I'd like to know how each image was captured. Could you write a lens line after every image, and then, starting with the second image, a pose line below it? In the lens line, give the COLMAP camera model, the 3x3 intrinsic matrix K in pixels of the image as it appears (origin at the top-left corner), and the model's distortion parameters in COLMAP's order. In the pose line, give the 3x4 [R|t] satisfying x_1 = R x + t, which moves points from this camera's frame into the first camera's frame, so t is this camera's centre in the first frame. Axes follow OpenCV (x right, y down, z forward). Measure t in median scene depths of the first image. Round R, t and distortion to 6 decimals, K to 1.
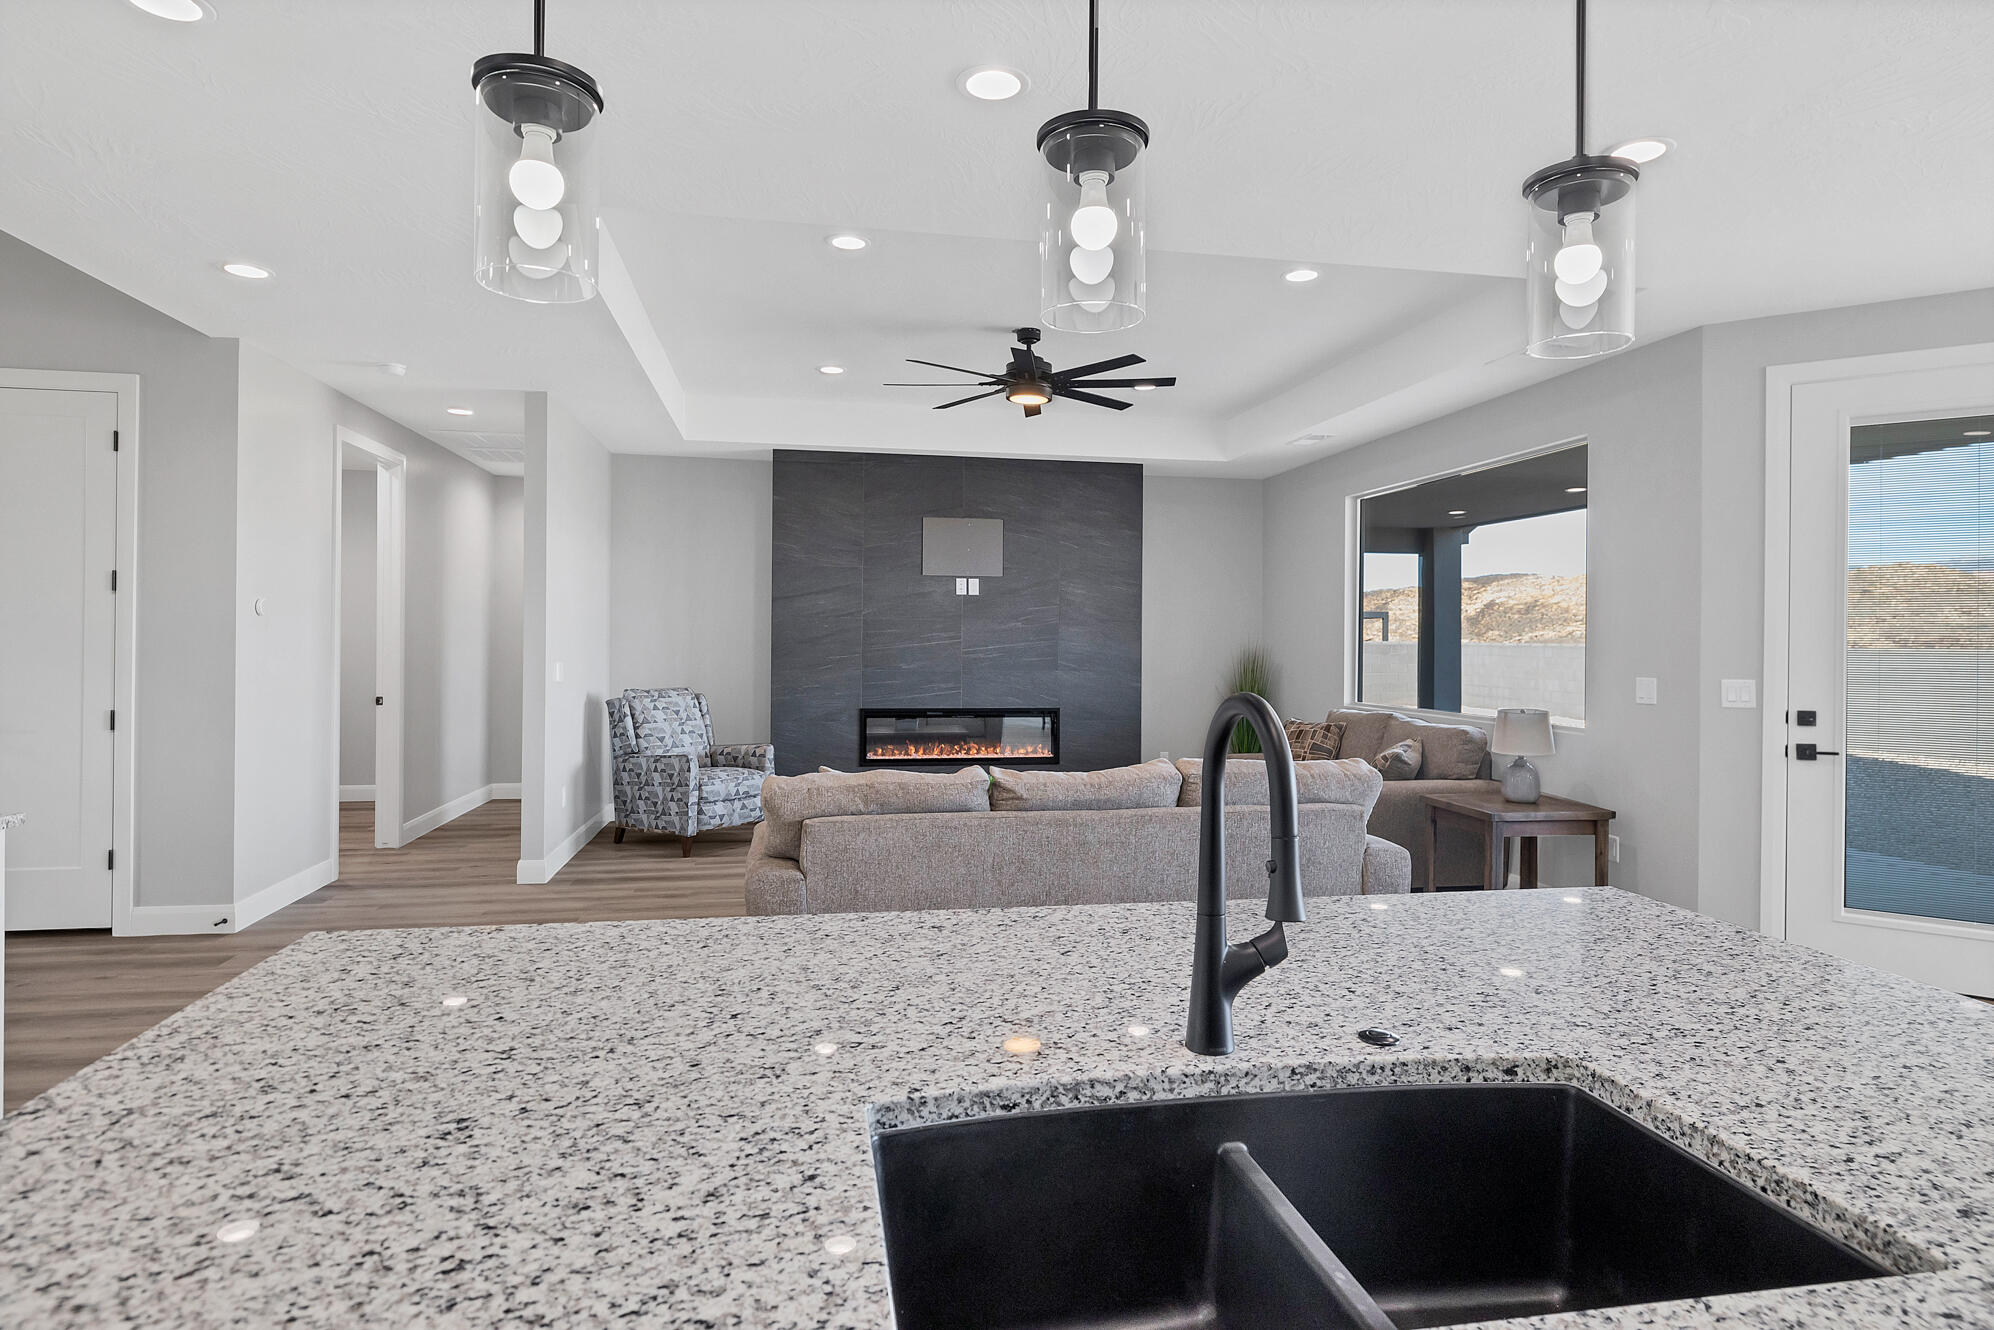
lens RADIAL K [[1082.0, 0, 1001.9], [0, 1082.0, 650.5], [0, 0, 1]] dist [-0.003179, 0.001216]
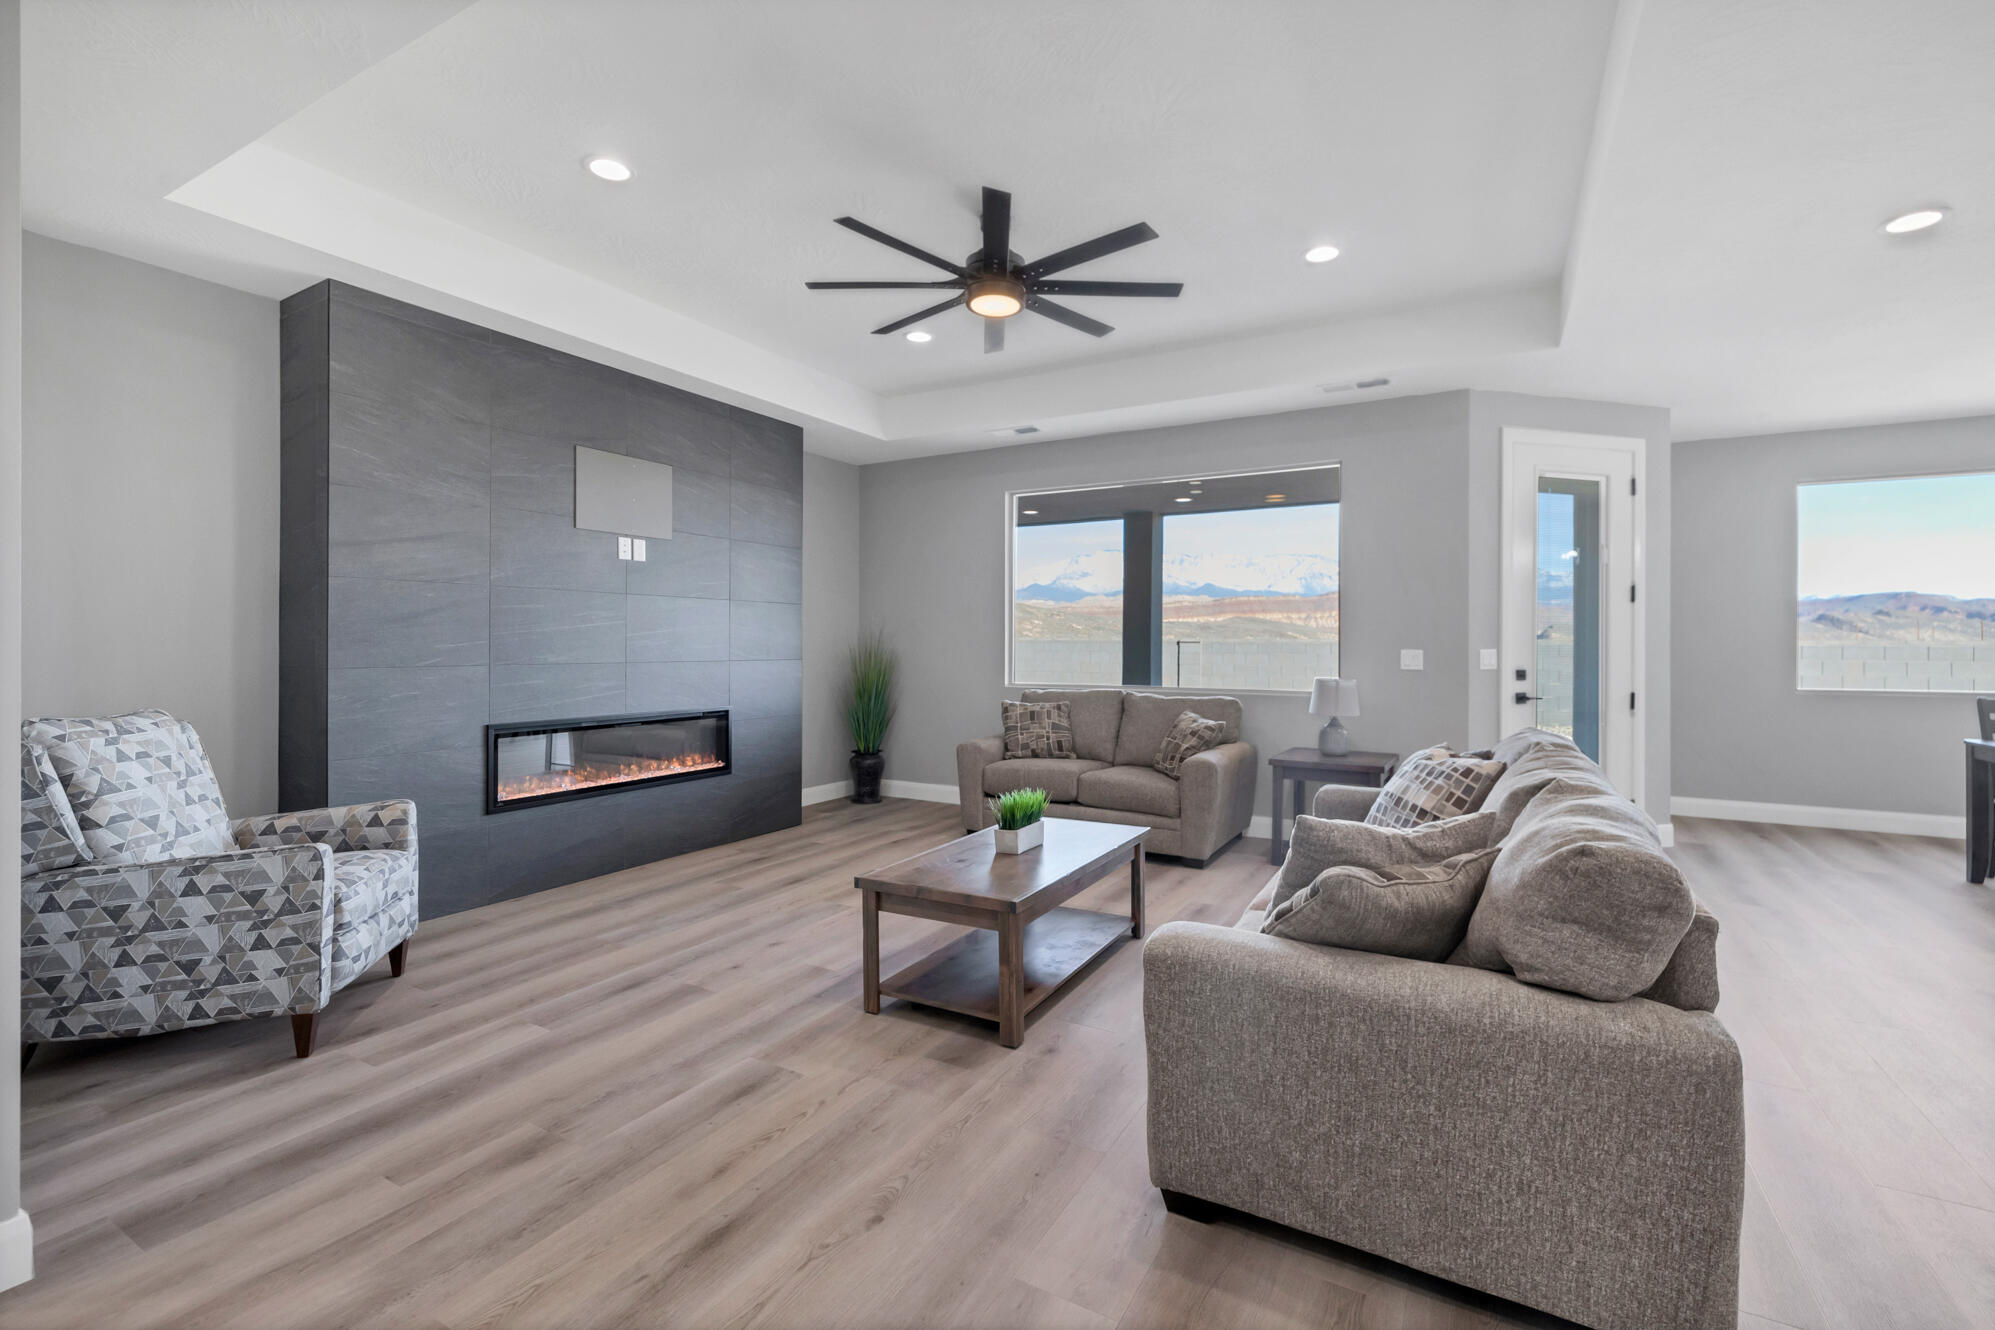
lens RADIAL K [[864.1, 0, 1001.0], [0, 864.1, 647.3], [0, 0, 1]] dist [0.002055, 0.000003]
pose [[0.646551, -0.010222, 0.762802, -0.327877], [0.008912, 0.999943, 0.005846, 0.007080], [-0.762819, 0.003018, 0.646606, 0.435039]]
